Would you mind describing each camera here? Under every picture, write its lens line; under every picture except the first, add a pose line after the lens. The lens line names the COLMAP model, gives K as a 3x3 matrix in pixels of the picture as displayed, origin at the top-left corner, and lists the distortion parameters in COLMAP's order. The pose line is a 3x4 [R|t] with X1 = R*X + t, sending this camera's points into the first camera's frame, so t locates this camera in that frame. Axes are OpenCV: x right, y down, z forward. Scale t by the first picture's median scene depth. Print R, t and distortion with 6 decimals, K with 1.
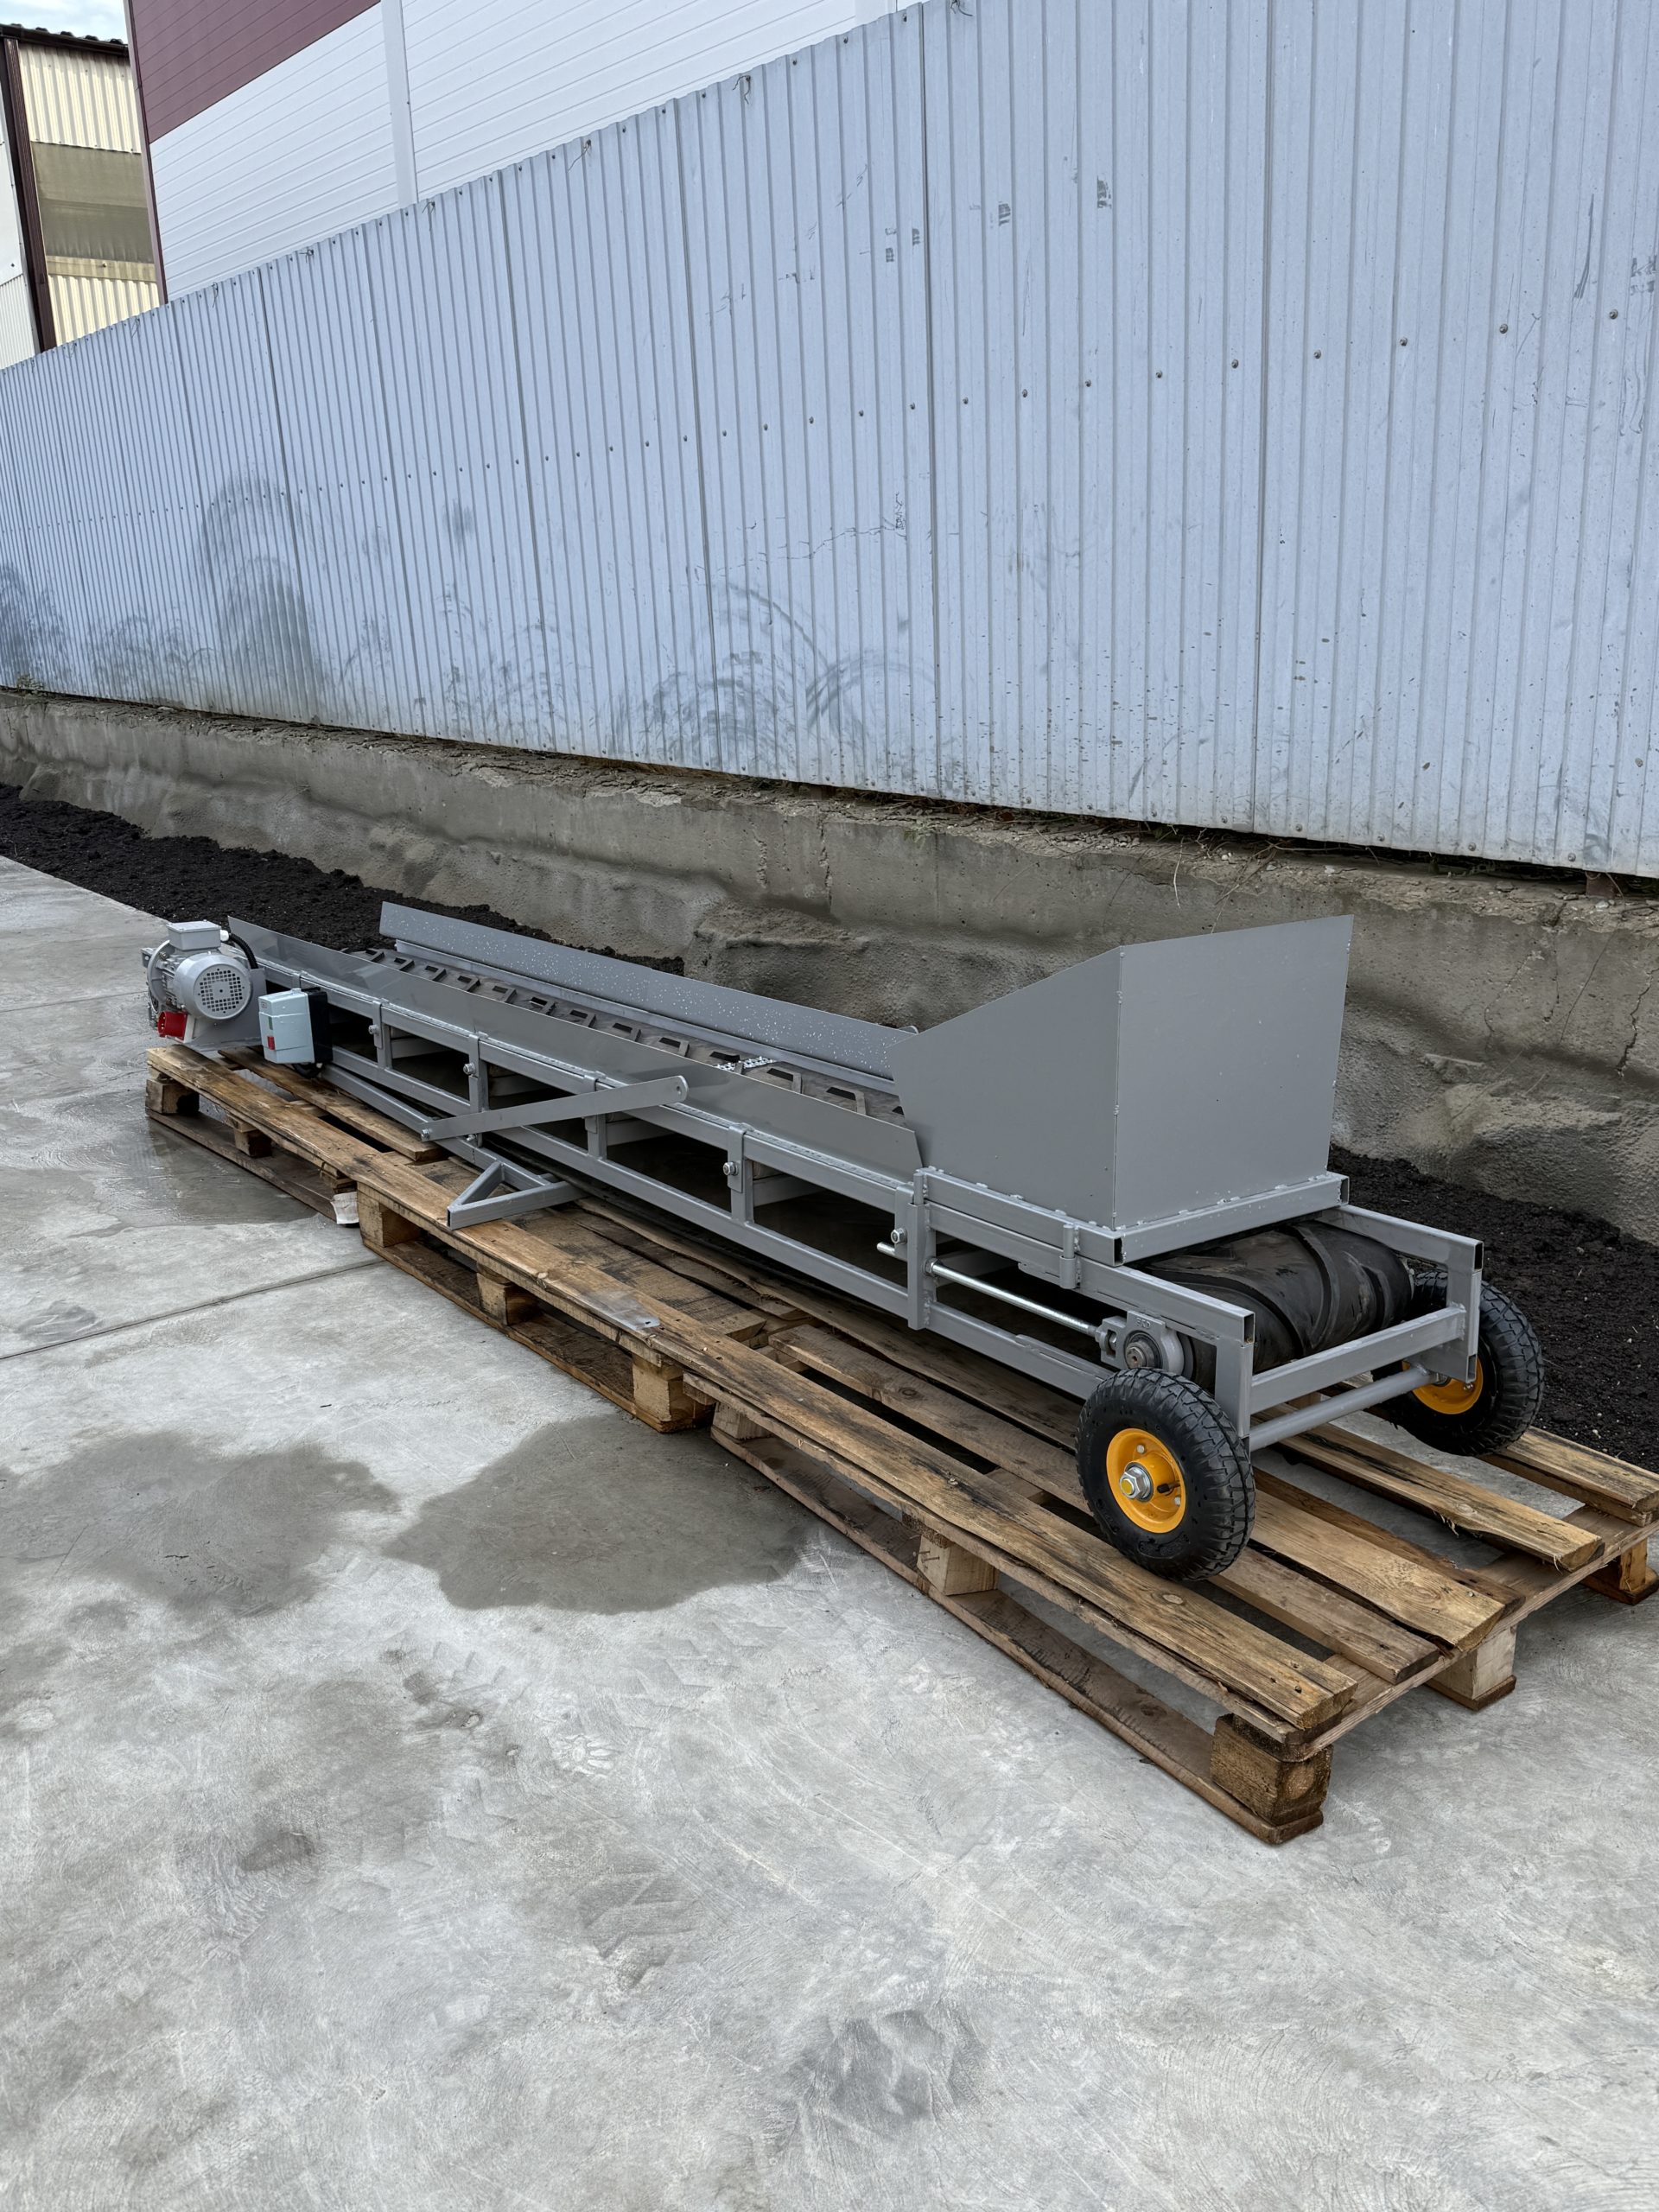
lens RADIAL K [[1810.1, 0, 833.1], [0, 1810.1, 1039.1], [0, 0, 1]] dist [0.049302, -0.064160]
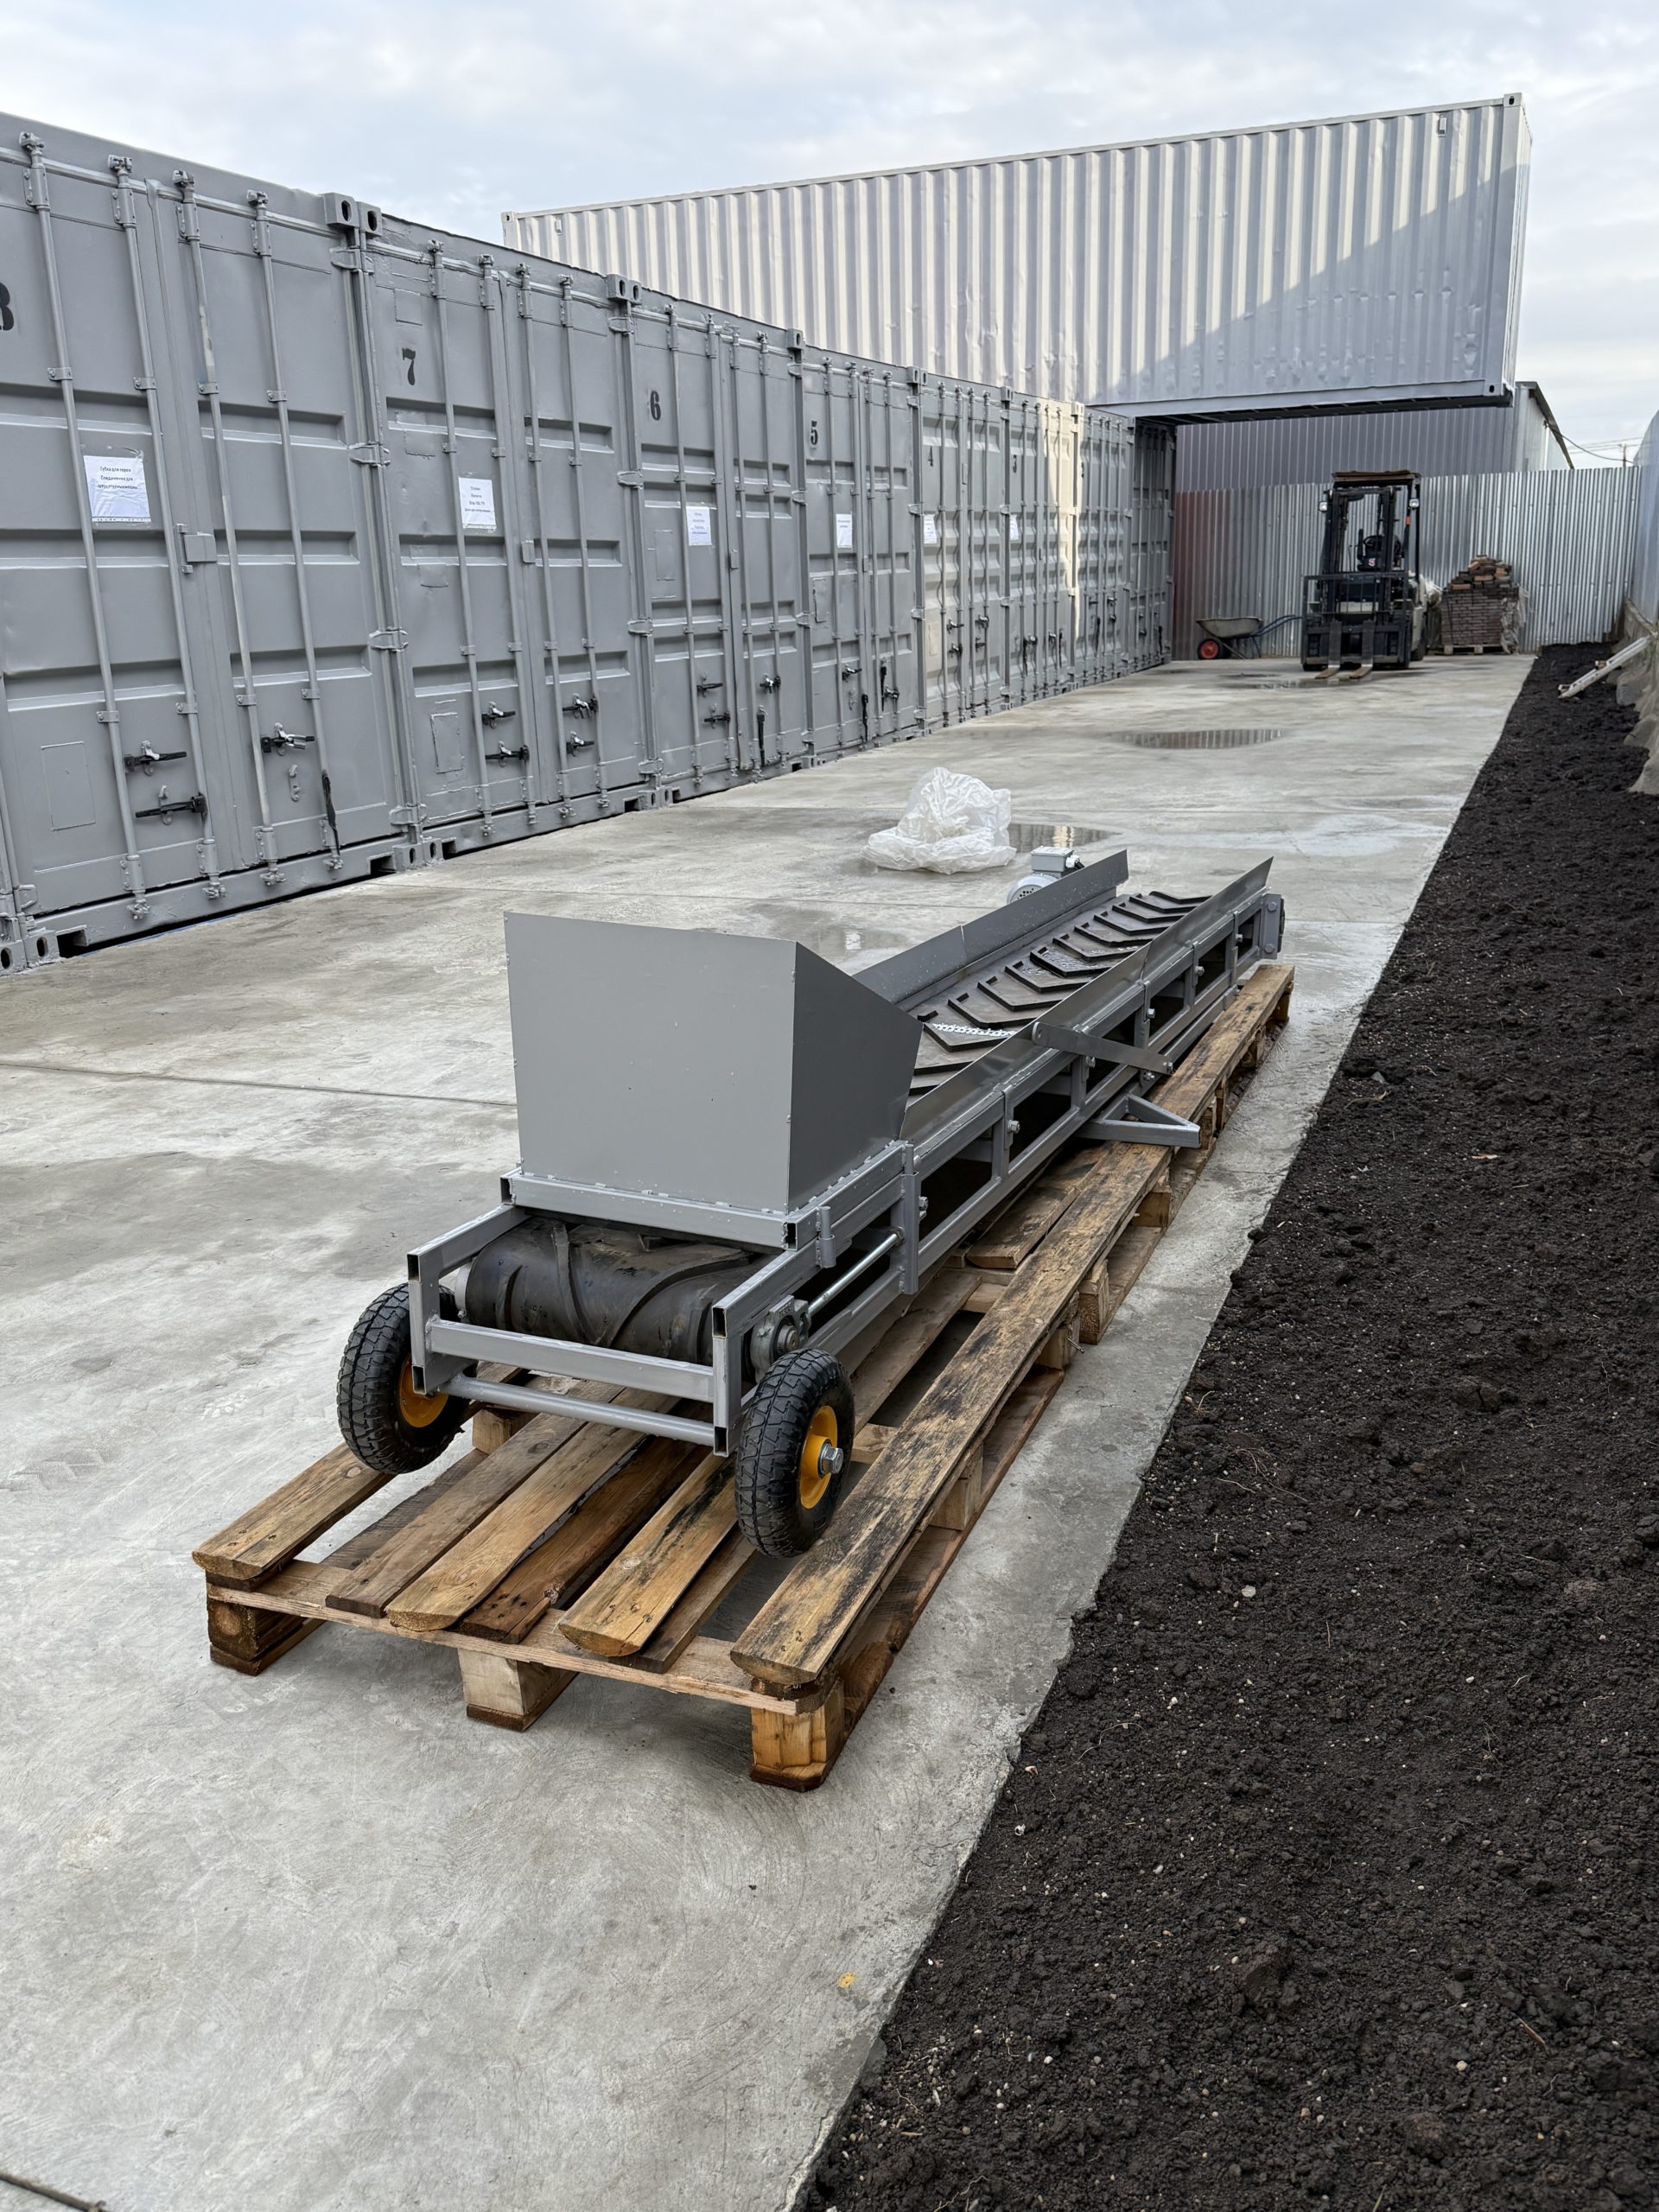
lens RADIAL K [[1810.1, 0, 833.1], [0, 1810.1, 1039.1], [0, 0, 1]] dist [0.049302, -0.064160]
pose [[0.529222, 0.226556, -0.817677, 1.075844], [-0.195464, 0.970326, 0.142341, -0.156736], [0.825662, 0.084497, 0.557802, 0.519389]]
